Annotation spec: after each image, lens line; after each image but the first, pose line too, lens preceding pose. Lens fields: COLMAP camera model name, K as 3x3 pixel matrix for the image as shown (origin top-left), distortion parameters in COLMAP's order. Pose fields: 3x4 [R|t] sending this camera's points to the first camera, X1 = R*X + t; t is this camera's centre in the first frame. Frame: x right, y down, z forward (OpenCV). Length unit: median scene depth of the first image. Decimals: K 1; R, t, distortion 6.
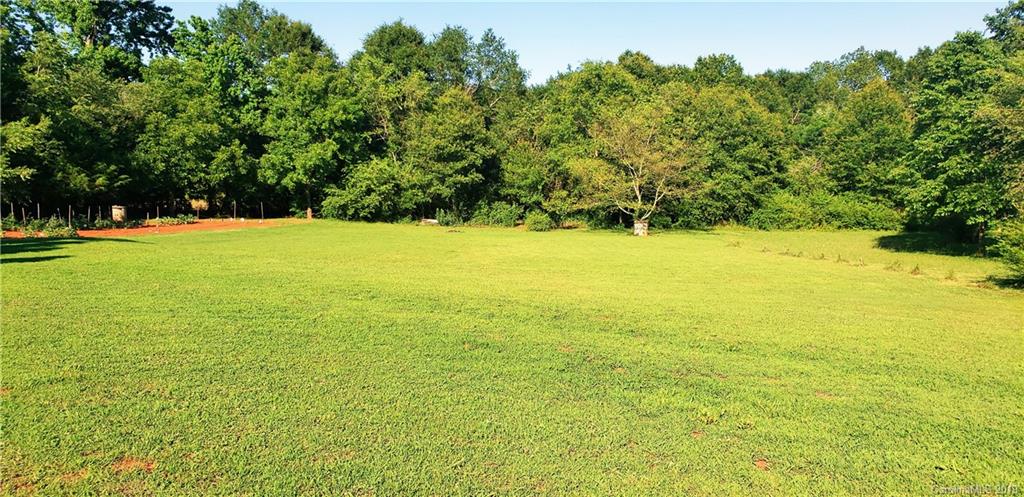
lens RADIAL K [[789.7, 0, 493.7], [0, 789.7, 247.8], [0, 0, 1]] dist [0.031652, 0.007445]
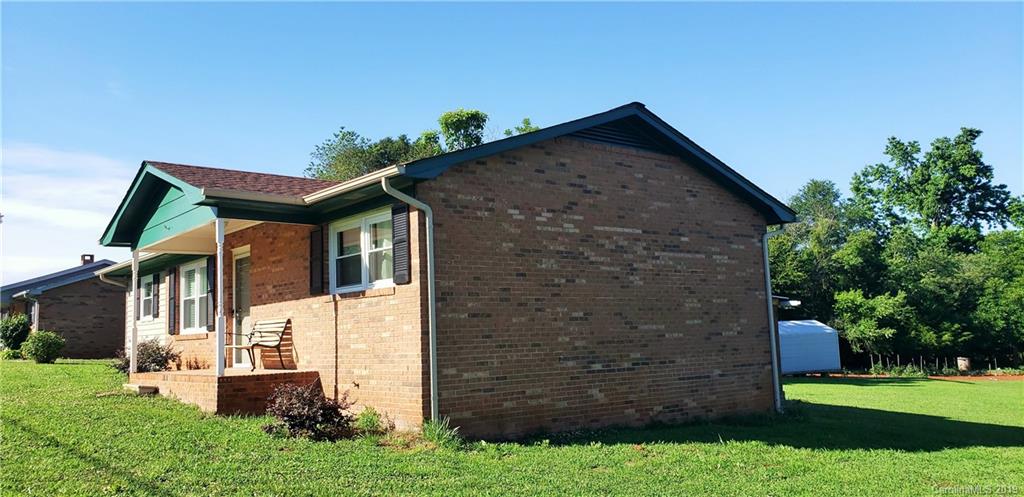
lens RADIAL K [[789.7, 0, 493.7], [0, 789.7, 247.8], [0, 0, 1]] dist [0.031652, 0.007445]
pose [[0.556638, -0.109234, -0.823542, 0.127793], [-0.054009, 0.984462, -0.167083, 0.020662], [0.828997, 0.137483, 0.542090, -0.230876]]
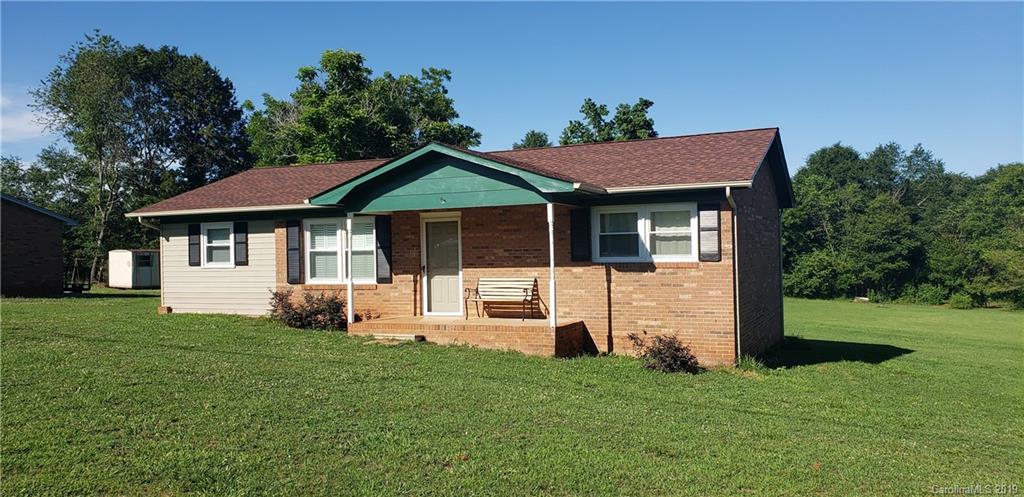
lens RADIAL K [[776.5, 0, 508.5], [0, 776.5, 266.8], [0, 0, 1]] dist [0.010686, 0.002785]
pose [[0.866306, -0.000392, -0.499514, 0.052167], [-0.038368, 0.996993, -0.067325, 0.020641], [0.498038, 0.077489, 0.863686, -0.364565]]
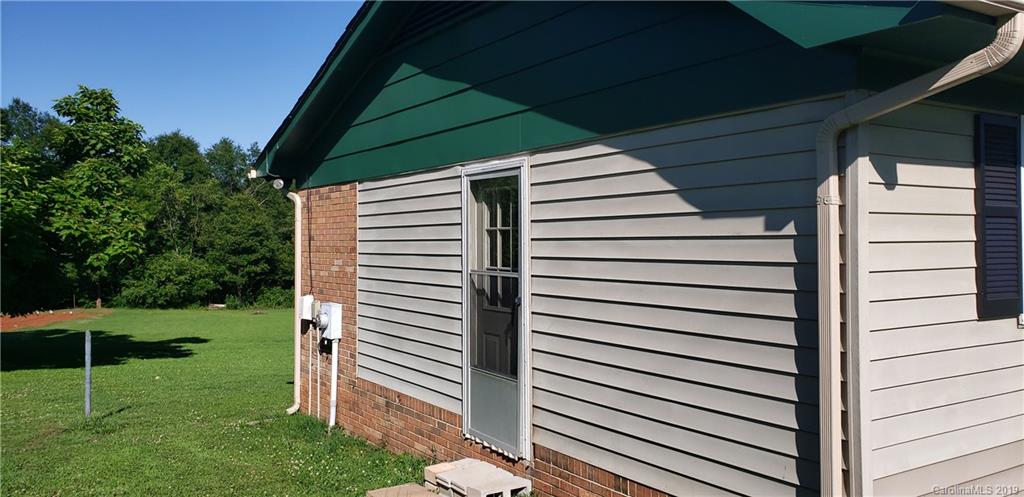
lens RADIAL K [[789.7, 0, 493.7], [0, 789.7, 247.8], [0, 0, 1]] dist [0.031652, 0.007445]
pose [[0.880770, -0.006051, 0.473506, -0.277503], [0.054058, 0.994667, -0.087841, 0.005416], [-0.470449, 0.102964, 0.876400, -0.212482]]
